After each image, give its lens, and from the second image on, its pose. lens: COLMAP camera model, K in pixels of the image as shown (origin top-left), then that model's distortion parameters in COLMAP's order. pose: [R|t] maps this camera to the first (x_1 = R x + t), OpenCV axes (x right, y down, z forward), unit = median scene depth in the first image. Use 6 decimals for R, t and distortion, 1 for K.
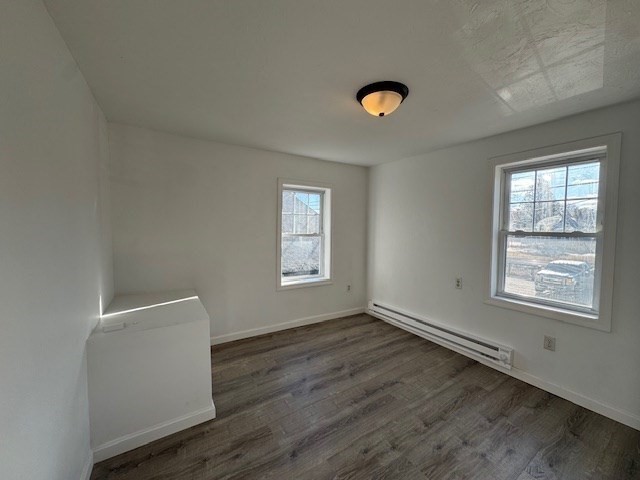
lens RADIAL K [[253.9, 0, 320.0], [0, 253.9, 240.0], [0, 0, 1]] dist [-0.000056, -0.000090]
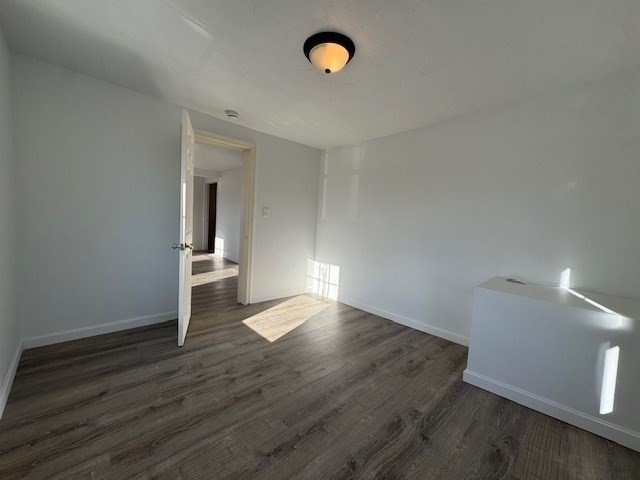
lens RADIAL K [[253.9, 0, 320.0], [0, 253.9, 240.0], [0, 0, 1]] dist [-0.000056, -0.000090]
pose [[-0.979819, -0.040540, -0.195733, 0.367503], [-0.065777, 0.990073, 0.124211, 0.031757], [0.188755, 0.134579, -0.972759, 1.708318]]
